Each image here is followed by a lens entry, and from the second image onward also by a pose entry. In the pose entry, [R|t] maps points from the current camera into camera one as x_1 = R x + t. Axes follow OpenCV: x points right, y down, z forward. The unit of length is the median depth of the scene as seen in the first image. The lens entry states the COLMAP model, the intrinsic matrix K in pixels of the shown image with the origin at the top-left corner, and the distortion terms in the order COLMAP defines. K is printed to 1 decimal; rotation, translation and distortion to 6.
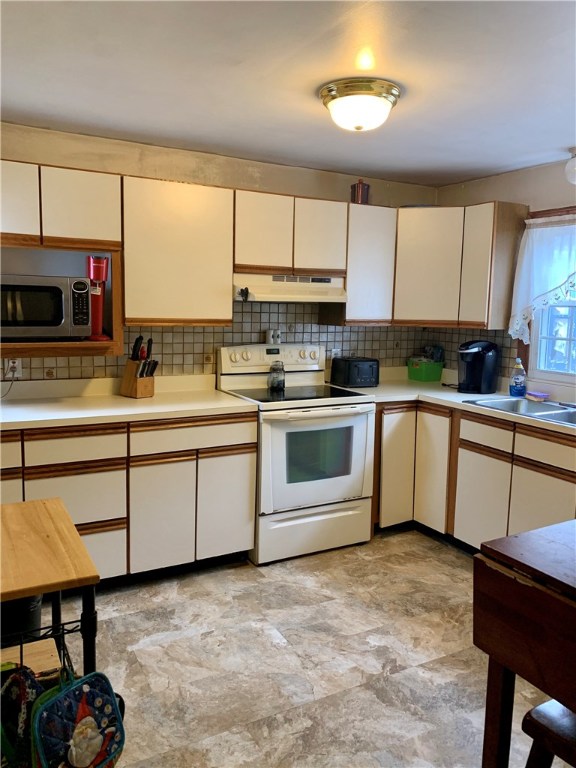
lens RADIAL K [[602.0, 0, 287.3], [0, 602.0, 385.5], [0, 0, 1]] dist [0.006626, -0.008039]
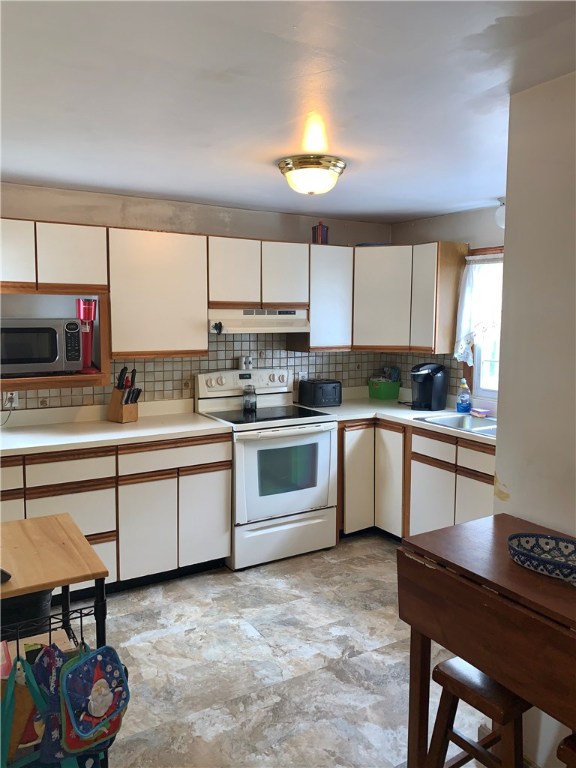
lens RADIAL K [[602.0, 0, 288.4], [0, 602.0, 379.2], [0, 0, 1]] dist [0.006626, -0.008039]
pose [[0.998987, -0.019812, 0.040395, 0.014166], [0.021020, 0.999338, -0.029680, -0.022092], [-0.039780, 0.030499, 0.998743, -0.138308]]
